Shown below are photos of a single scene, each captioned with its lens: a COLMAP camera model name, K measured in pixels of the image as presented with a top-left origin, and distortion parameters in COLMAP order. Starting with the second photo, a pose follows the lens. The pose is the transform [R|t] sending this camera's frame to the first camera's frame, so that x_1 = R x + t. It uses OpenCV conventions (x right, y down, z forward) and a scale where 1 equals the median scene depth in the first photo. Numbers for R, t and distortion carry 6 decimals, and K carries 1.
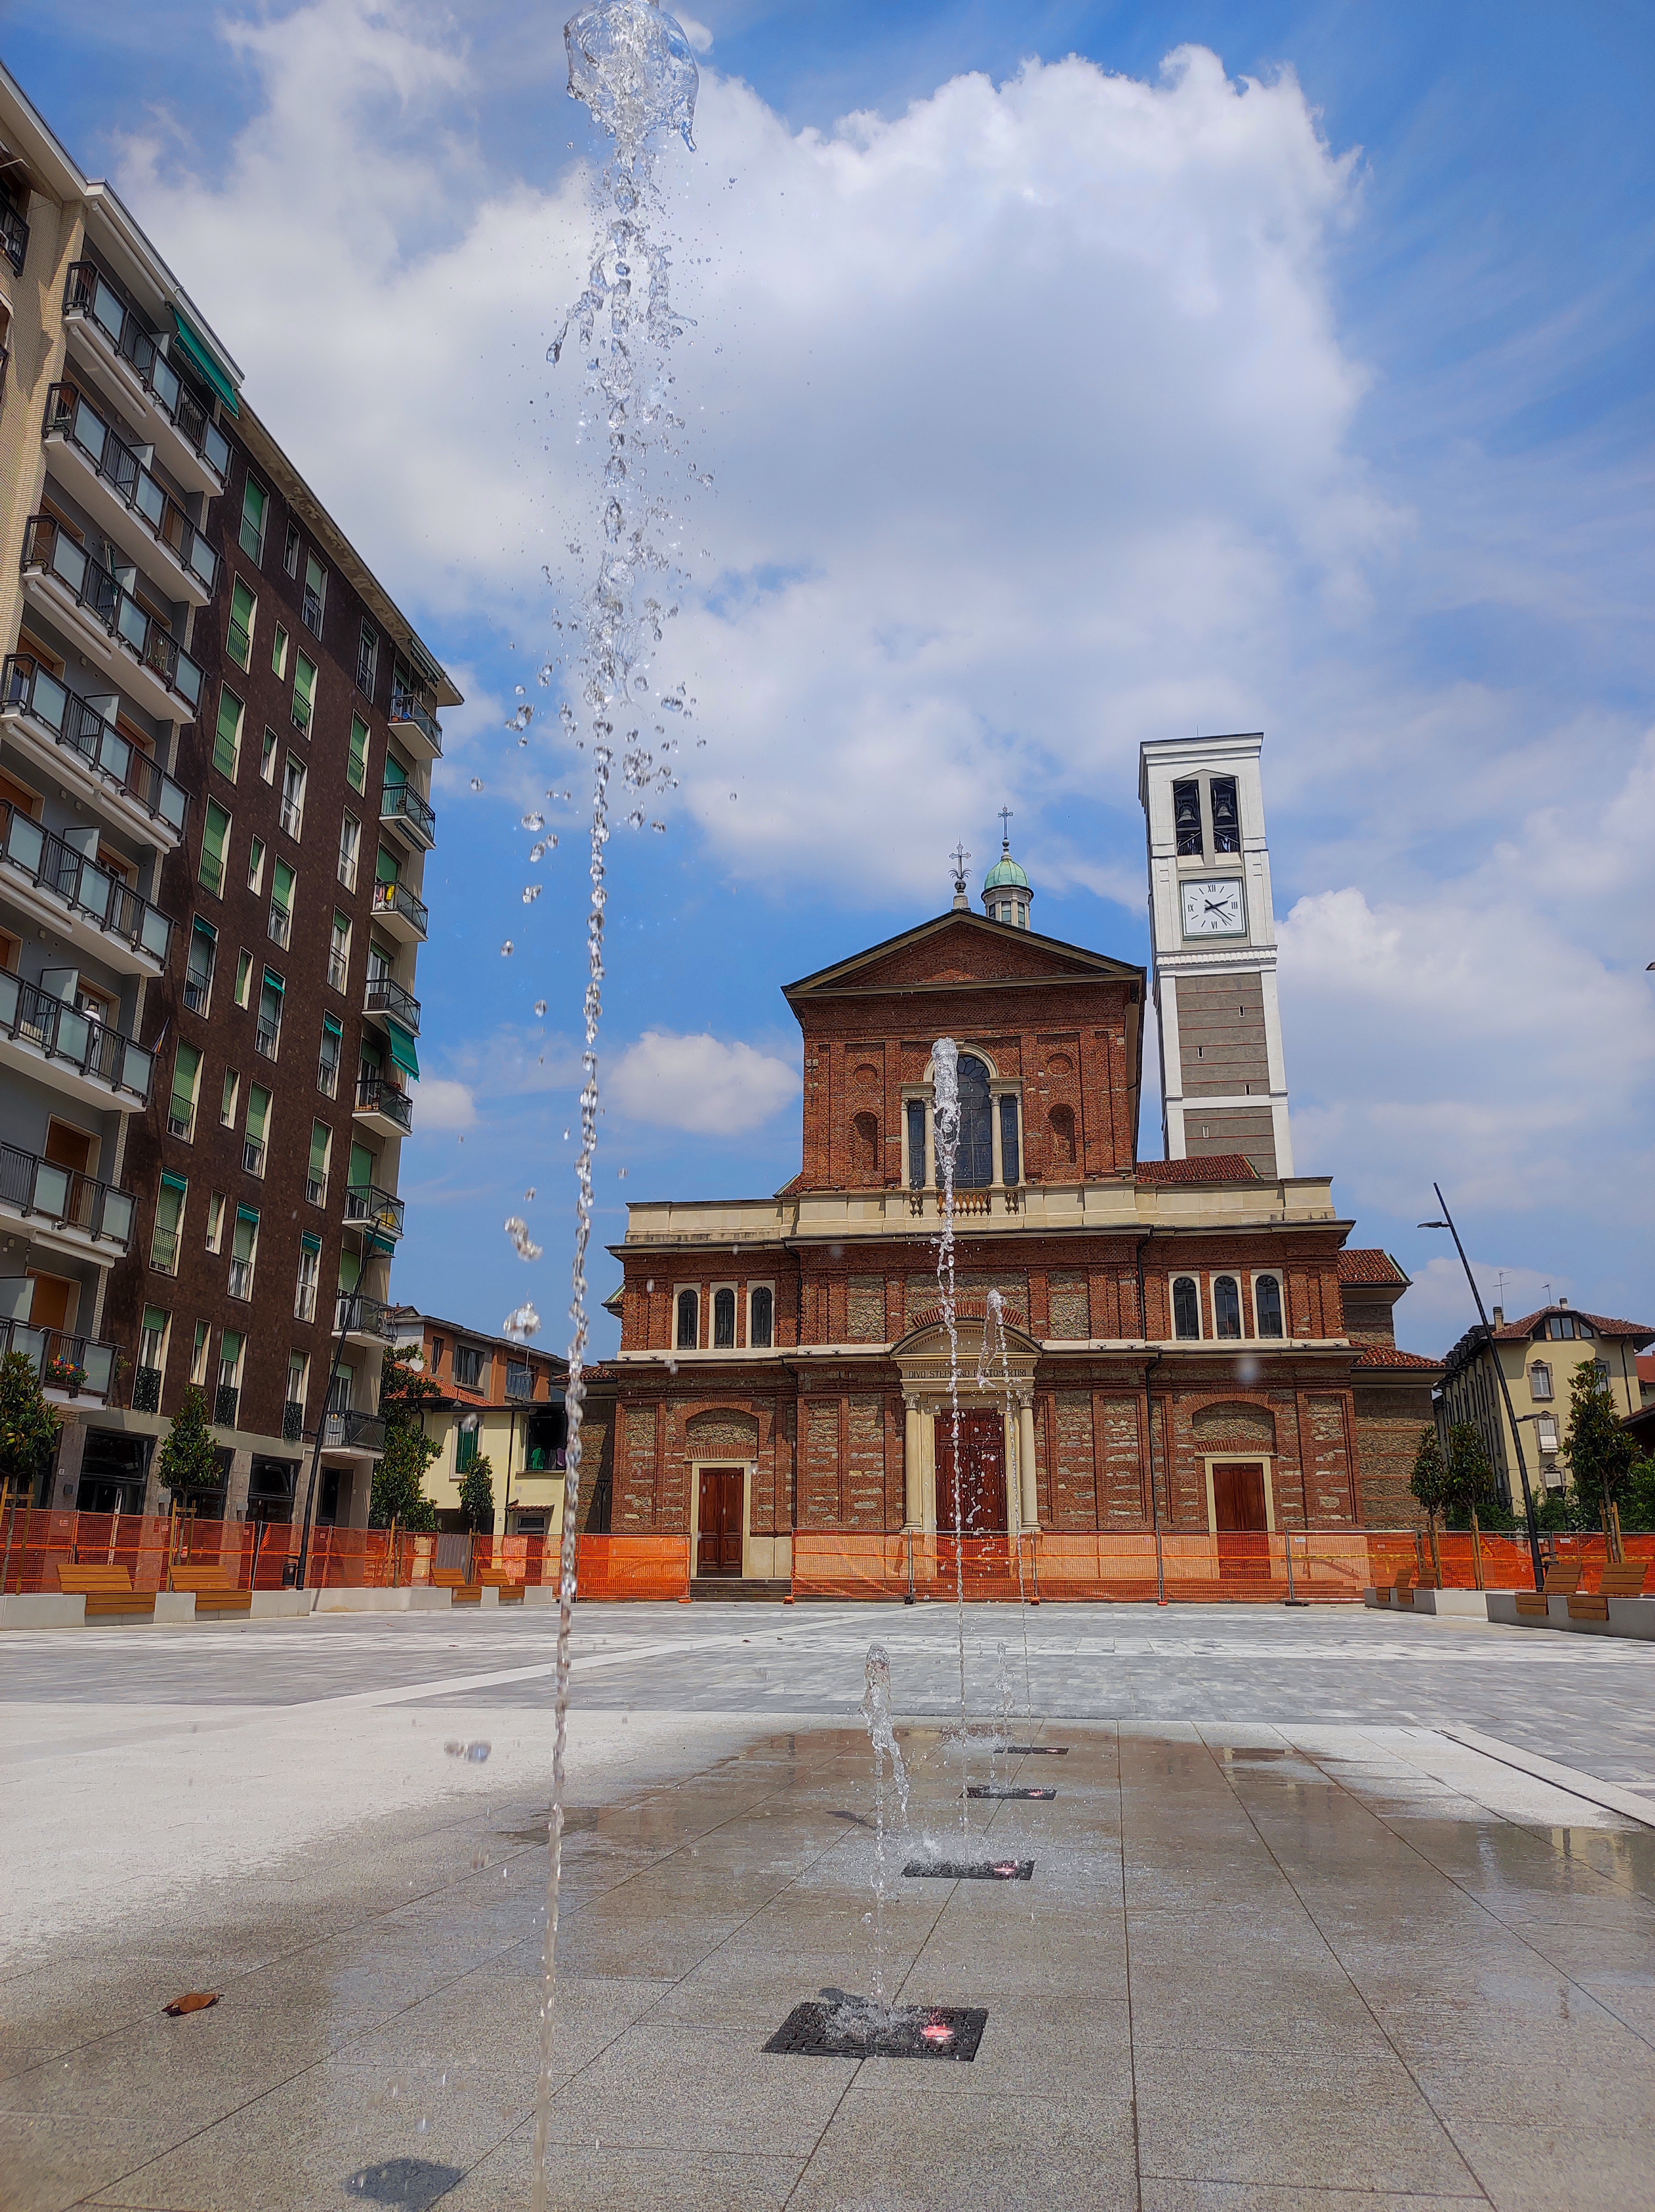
lens RADIAL K [[1640.8, 0, 820.9], [0, 1640.8, 1101.9], [0, 0, 1]] dist [0.027511, -0.027090]
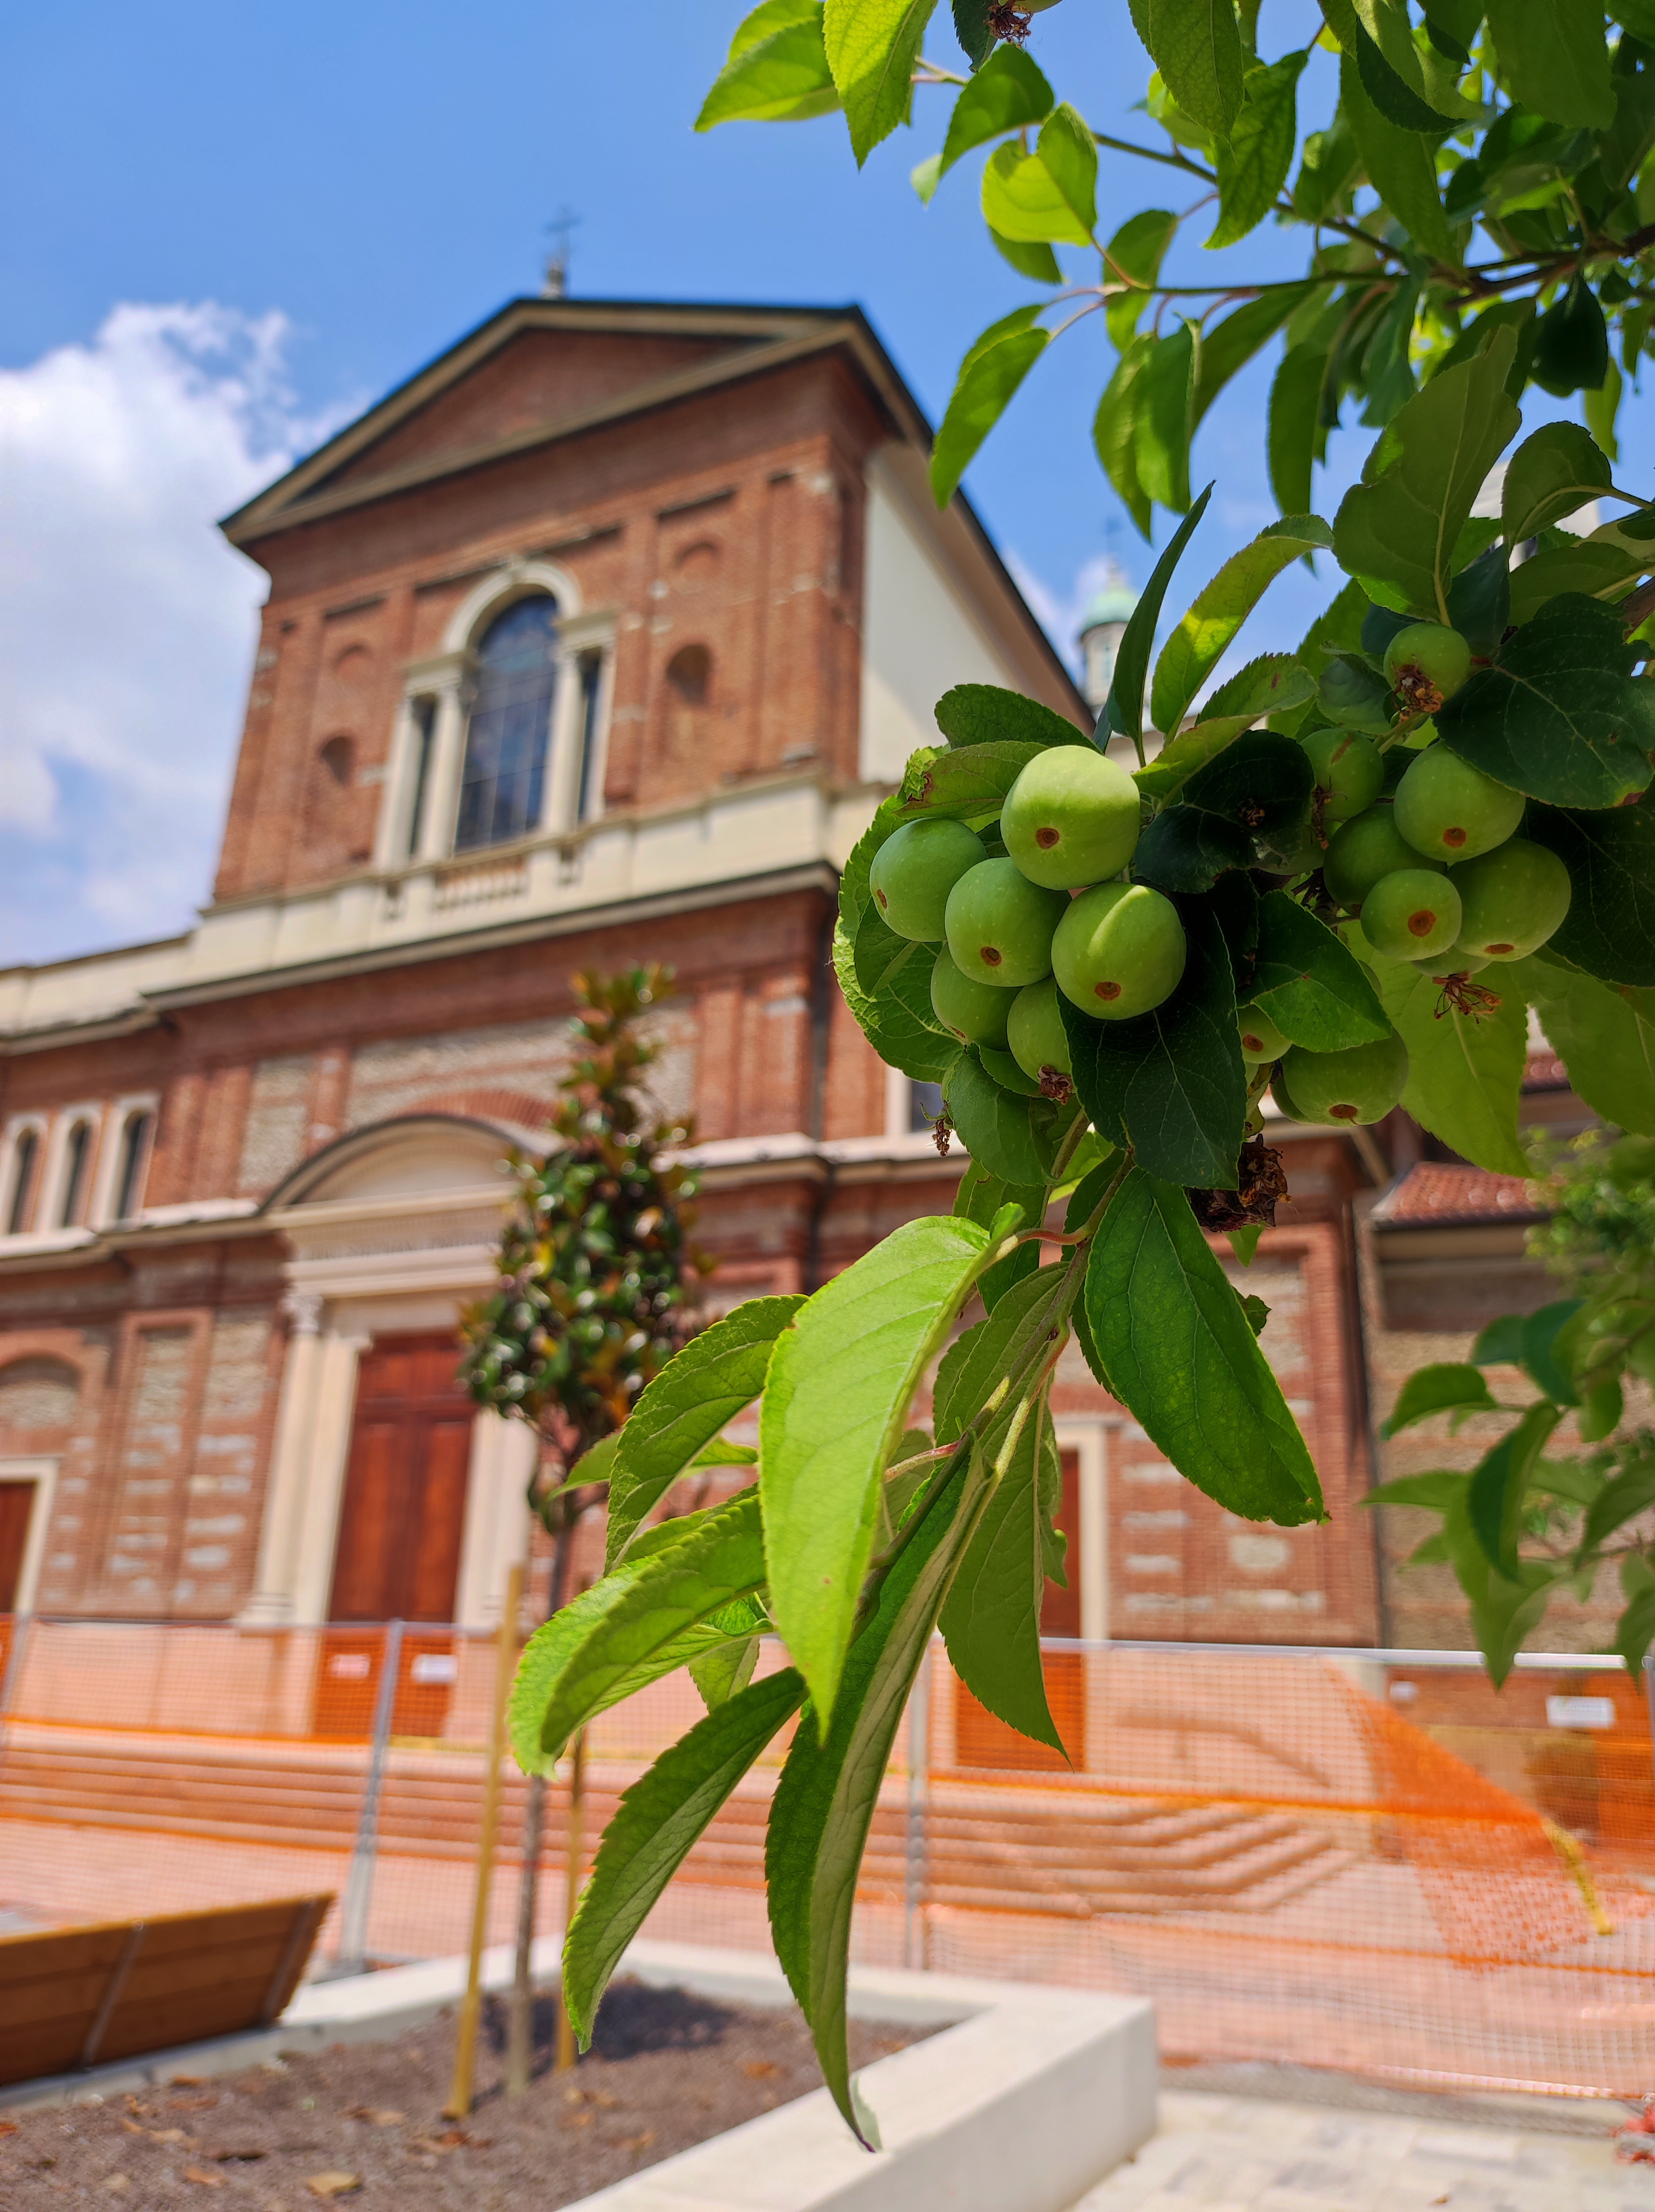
lens RADIAL K [[1640.8, 0, 829.2], [0, 1640.8, 1142.4], [0, 0, 1]] dist [0.027511, -0.027090]
pose [[0.962717, -0.051526, -0.265560, 0.295395], [0.039026, 0.997877, -0.052139, 0.160618], [0.267682, 0.039831, 0.962684, 0.602681]]
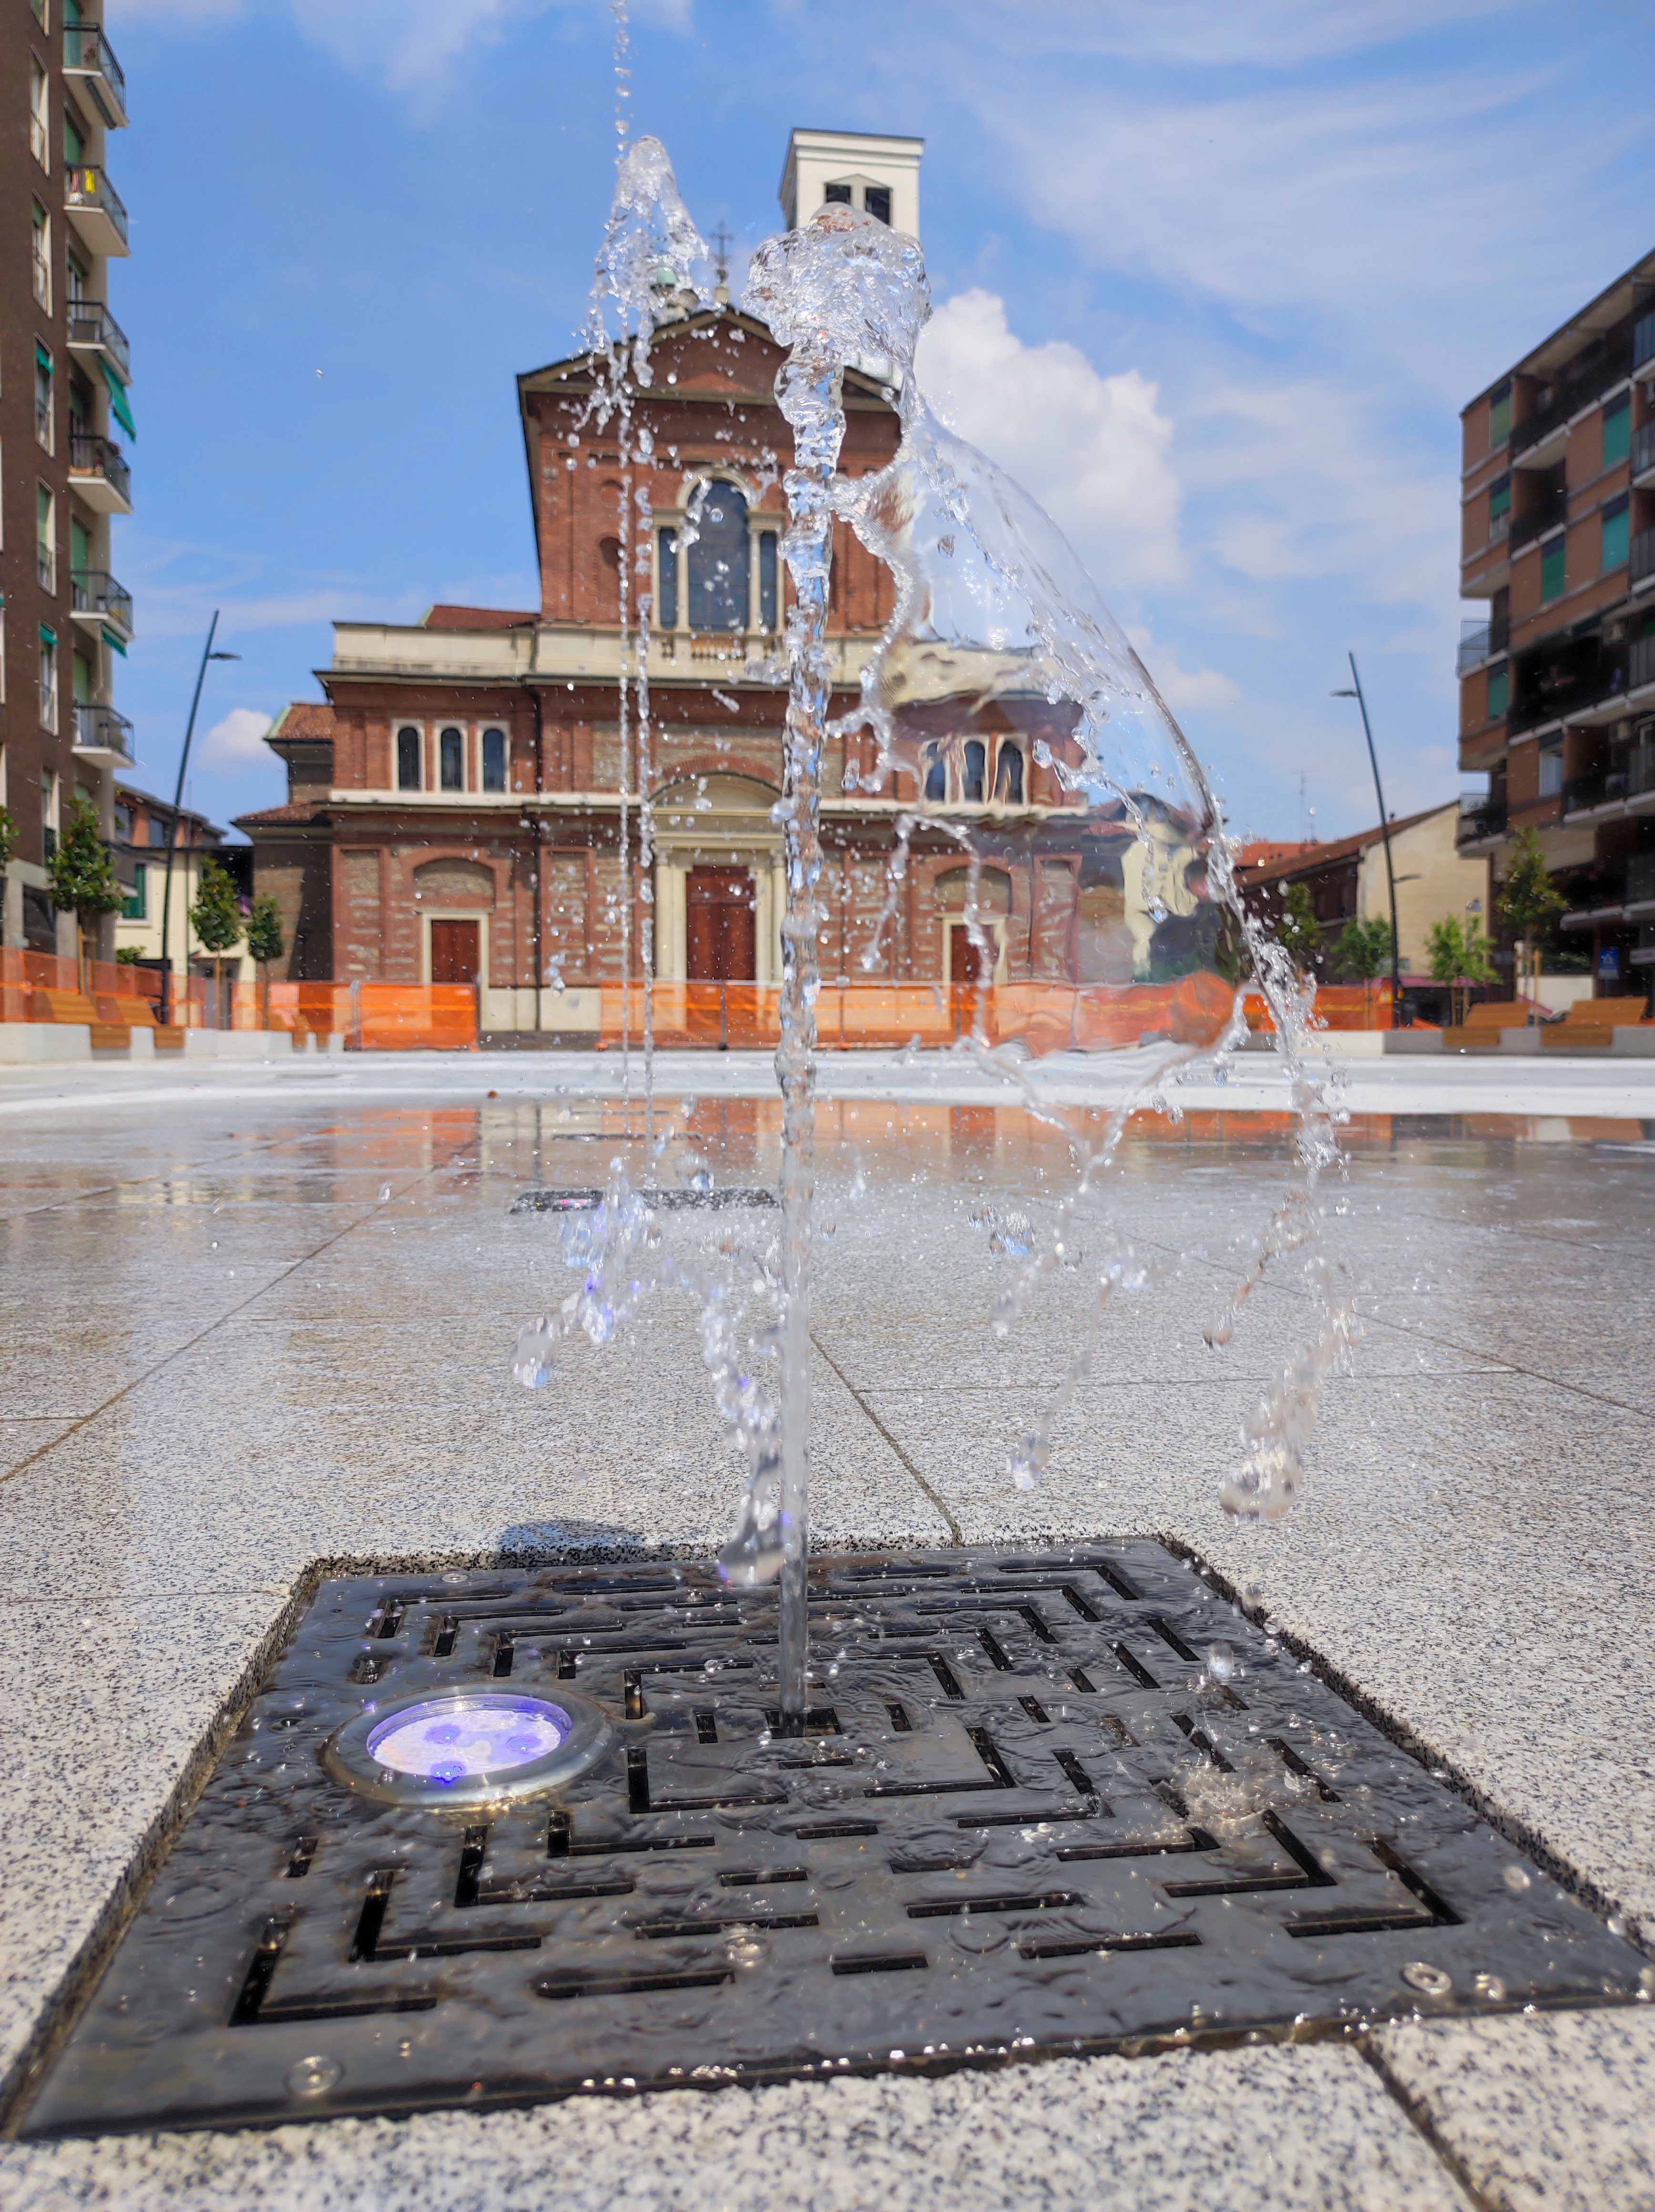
lens RADIAL K [[1640.8, 0, 843.0], [0, 1640.8, 1105.6], [0, 0, 1]] dist [0.027511, -0.027090]
pose [[0.955756, -0.012412, 0.293897, -0.125884], [-0.082228, 0.948008, 0.307442, 0.014702], [-0.282433, -0.318006, 0.905044, 0.042194]]
